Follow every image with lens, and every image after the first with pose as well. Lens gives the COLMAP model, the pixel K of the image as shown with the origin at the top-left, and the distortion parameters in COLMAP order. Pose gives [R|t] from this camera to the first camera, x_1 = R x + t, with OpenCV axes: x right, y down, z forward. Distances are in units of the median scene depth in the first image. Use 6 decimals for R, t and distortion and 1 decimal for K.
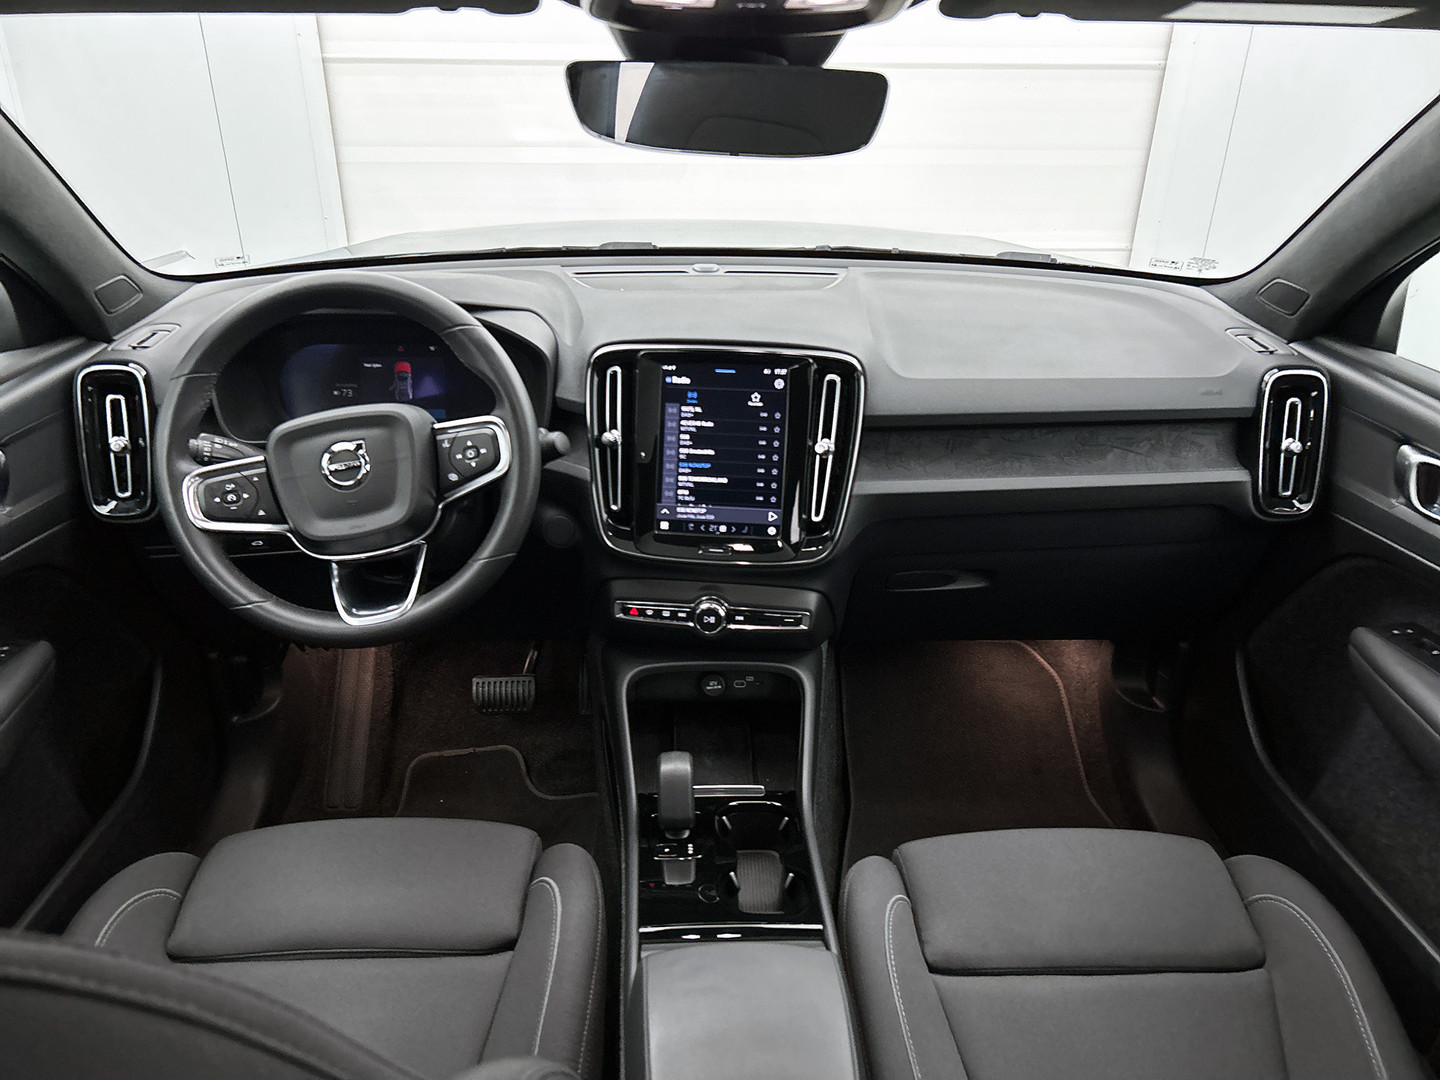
lens RADIAL K [[1090.1, 0, 725.1], [0, 1090.1, 549.4], [0, 0, 1]] dist [0.037997, -0.044481]
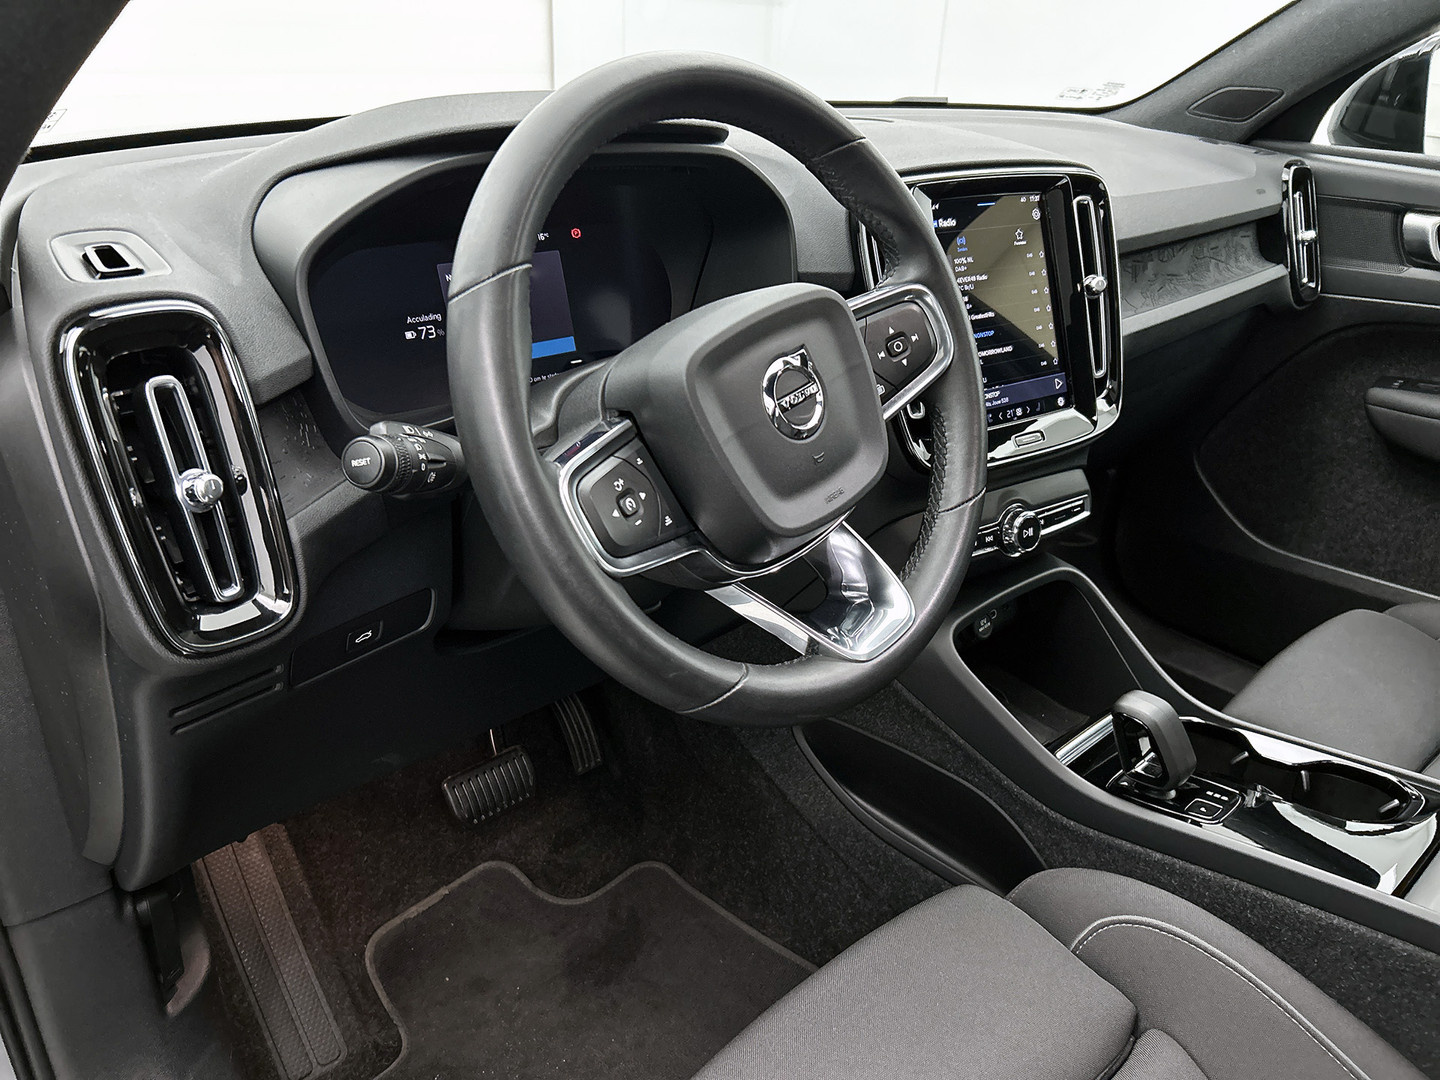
lens RADIAL K [[1090.1, 0, 717.7], [0, 1090.1, 548.3], [0, 0, 1]] dist [0.037997, -0.044481]
pose [[0.764189, -0.266457, 0.587380, -0.641938], [0.258640, 0.960848, 0.099383, -0.057778], [-0.590864, 0.075972, 0.803186, 0.514153]]
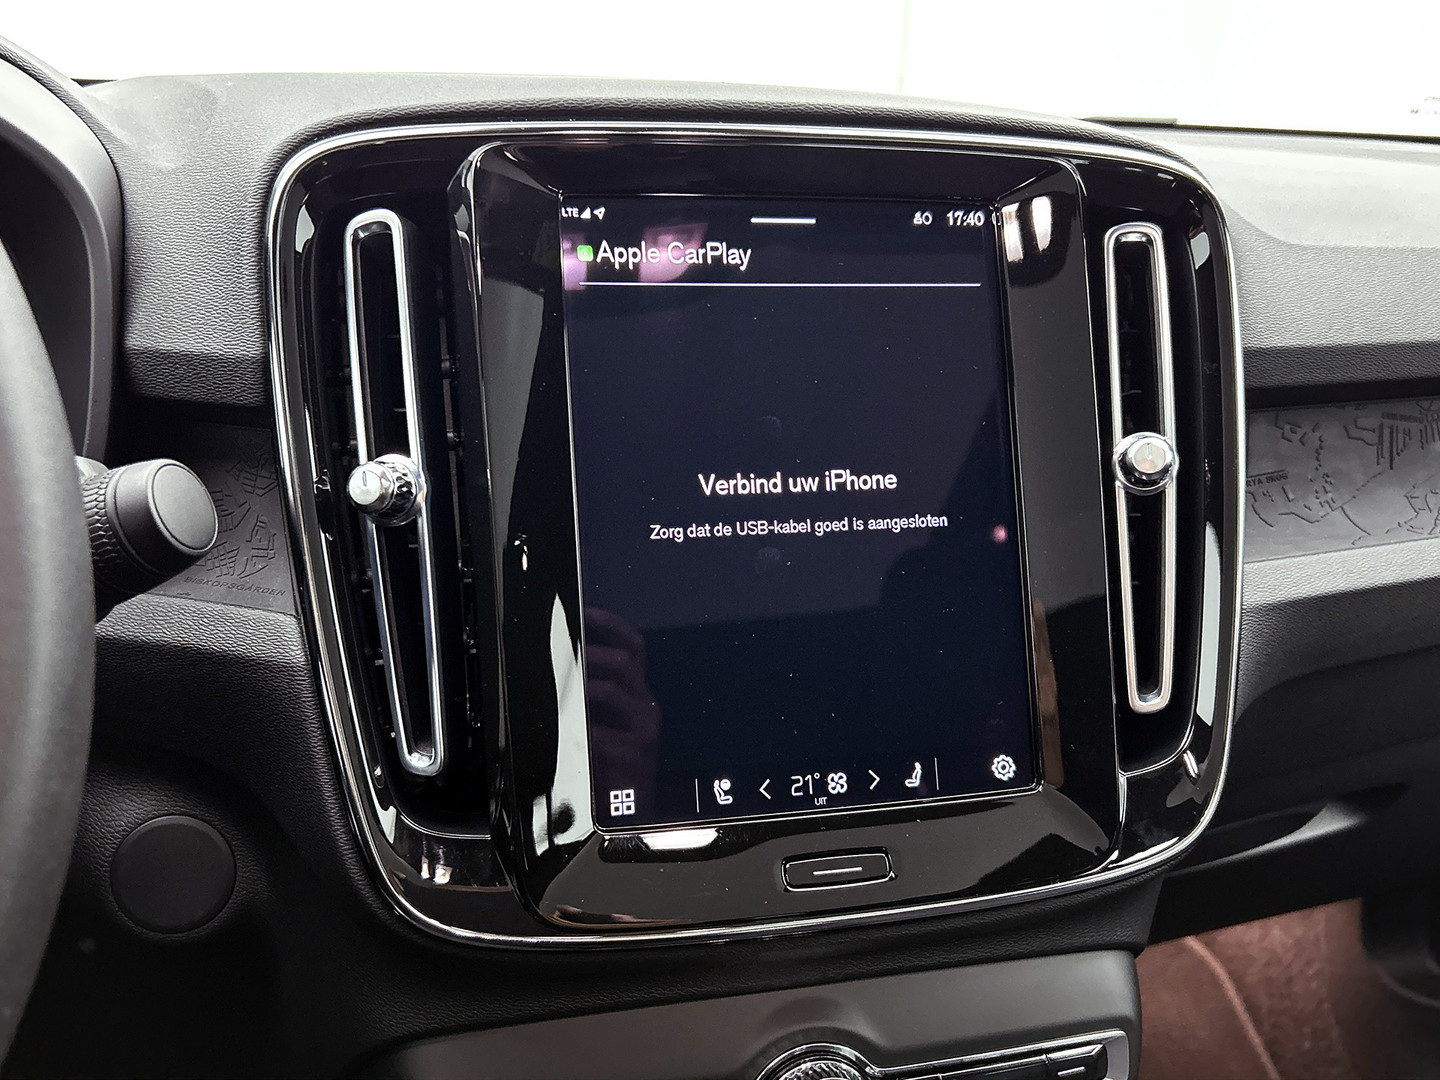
lens RADIAL K [[1265.6, 0, 722.4], [0, 1265.6, 540.4], [0, 0, 1]] dist [0.026418, -0.007004]
pose [[0.944390, -0.083523, 0.318043, -0.124912], [0.130603, 0.982917, -0.129680, -0.041282], [-0.301778, 0.164006, 0.939166, 0.700778]]
